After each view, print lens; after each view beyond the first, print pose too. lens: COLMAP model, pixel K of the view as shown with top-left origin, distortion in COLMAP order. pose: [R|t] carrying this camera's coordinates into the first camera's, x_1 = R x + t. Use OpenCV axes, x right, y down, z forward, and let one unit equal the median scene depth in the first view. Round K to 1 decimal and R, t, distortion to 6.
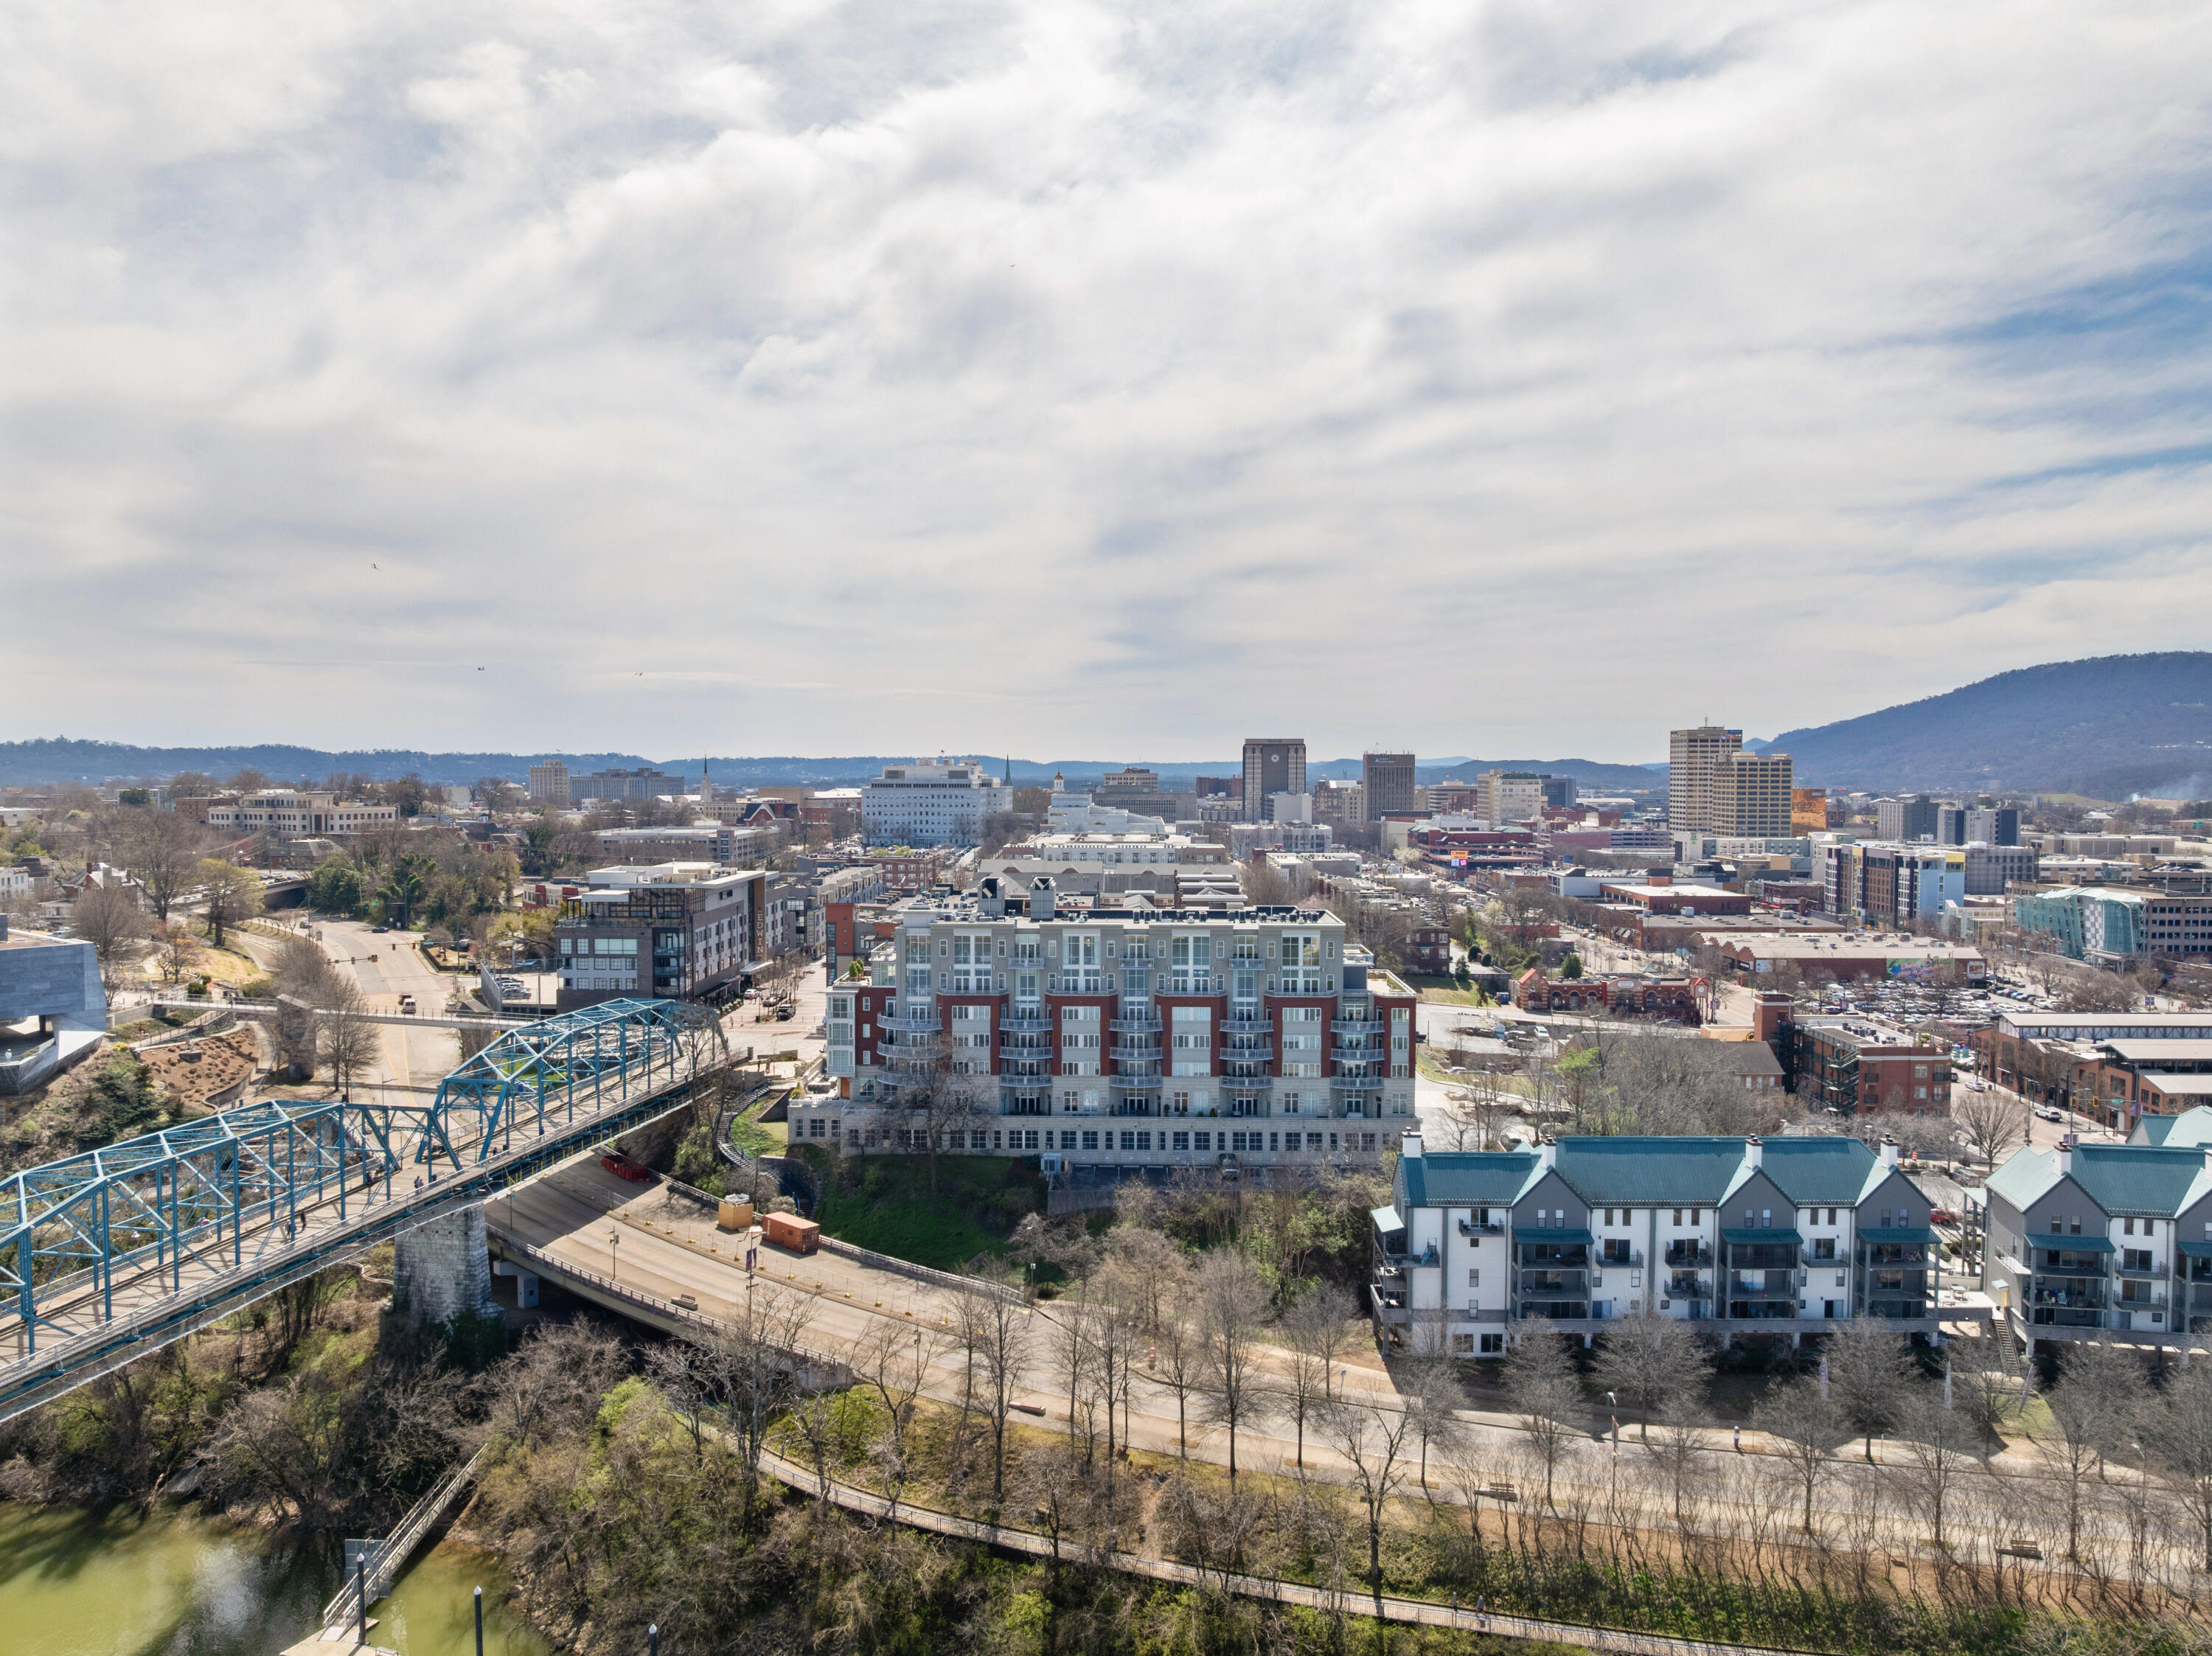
lens RADIAL K [[1577.2, 0, 1106.0], [0, 1577.2, 828.0], [0, 0, 1]] dist [-0.014142, -0.046480]
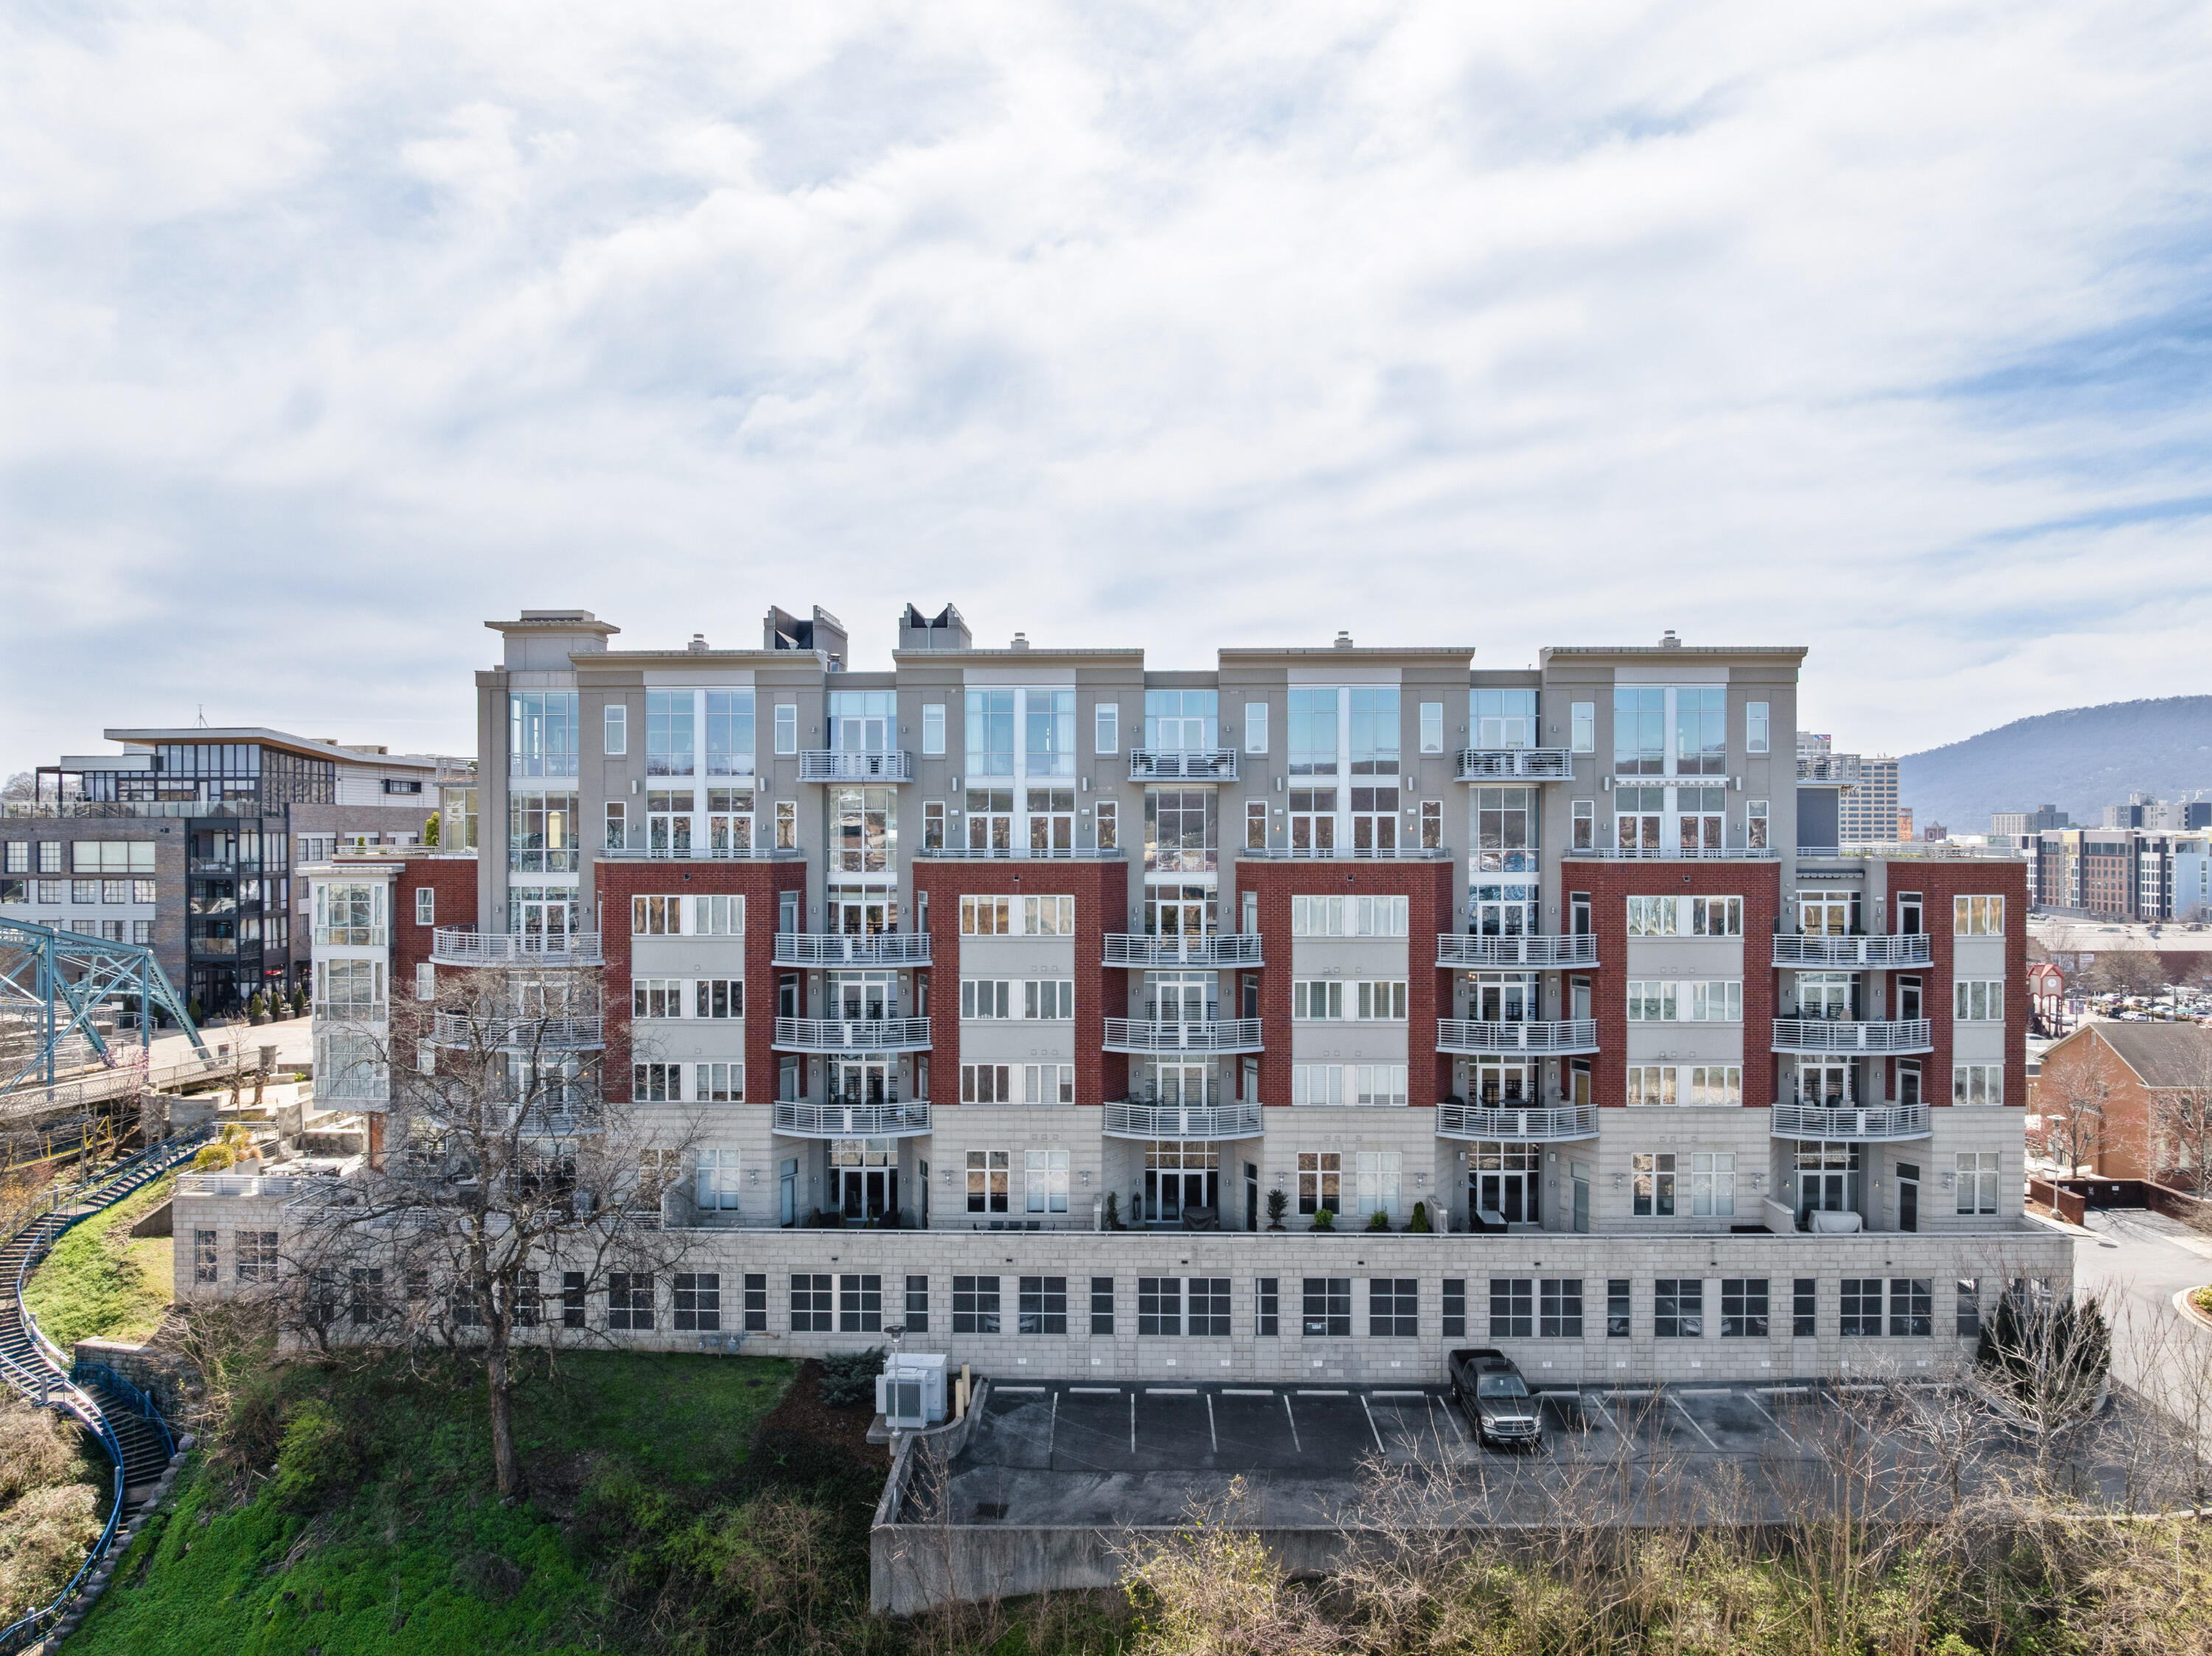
lens RADIAL K [[1591.8, 0, 1090.4], [0, 1591.8, 824.1], [0, 0, 1]] dist [-0.036506, -0.003967]
pose [[0.999984, -0.002563, -0.004978, 0.001436], [0.002366, 0.999227, -0.039247, 0.111104], [0.005075, 0.039235, 0.999217, 0.662495]]
